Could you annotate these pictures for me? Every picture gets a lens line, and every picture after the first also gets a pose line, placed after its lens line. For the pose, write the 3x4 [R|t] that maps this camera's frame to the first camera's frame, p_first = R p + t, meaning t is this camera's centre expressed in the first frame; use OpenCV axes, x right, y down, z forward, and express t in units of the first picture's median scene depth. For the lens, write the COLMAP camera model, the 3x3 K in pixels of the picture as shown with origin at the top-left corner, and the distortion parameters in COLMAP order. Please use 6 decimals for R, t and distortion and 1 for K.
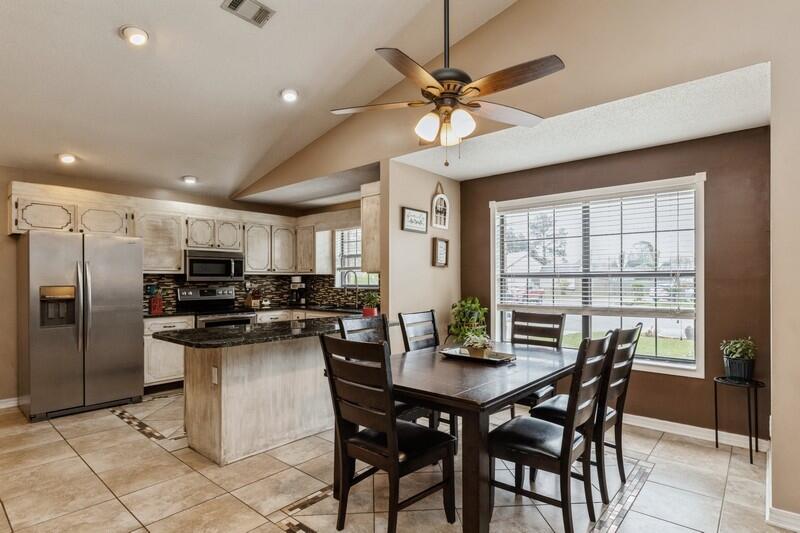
lens RADIAL K [[415.2, 0, 395.6], [0, 415.2, 277.1], [0, 0, 1]] dist [-0.013613, 0.003152]
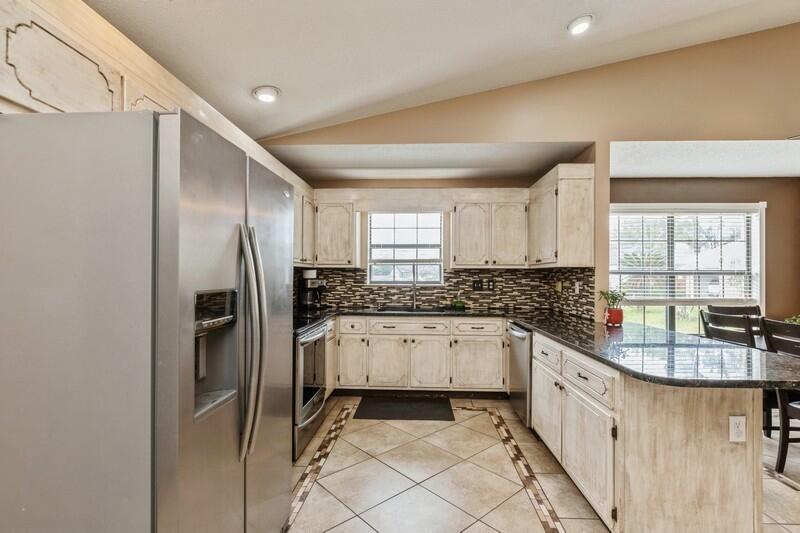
lens RADIAL K [[380.5, 0, 398.4], [0, 380.5, 271.9], [0, 0, 1]] dist [-0.004071, -0.001229]
pose [[0.787304, 0.011162, 0.616464, -0.729268], [-0.010404, 0.999934, -0.004819, 0.004950], [-0.616478, -0.002620, 0.787368, 0.526856]]
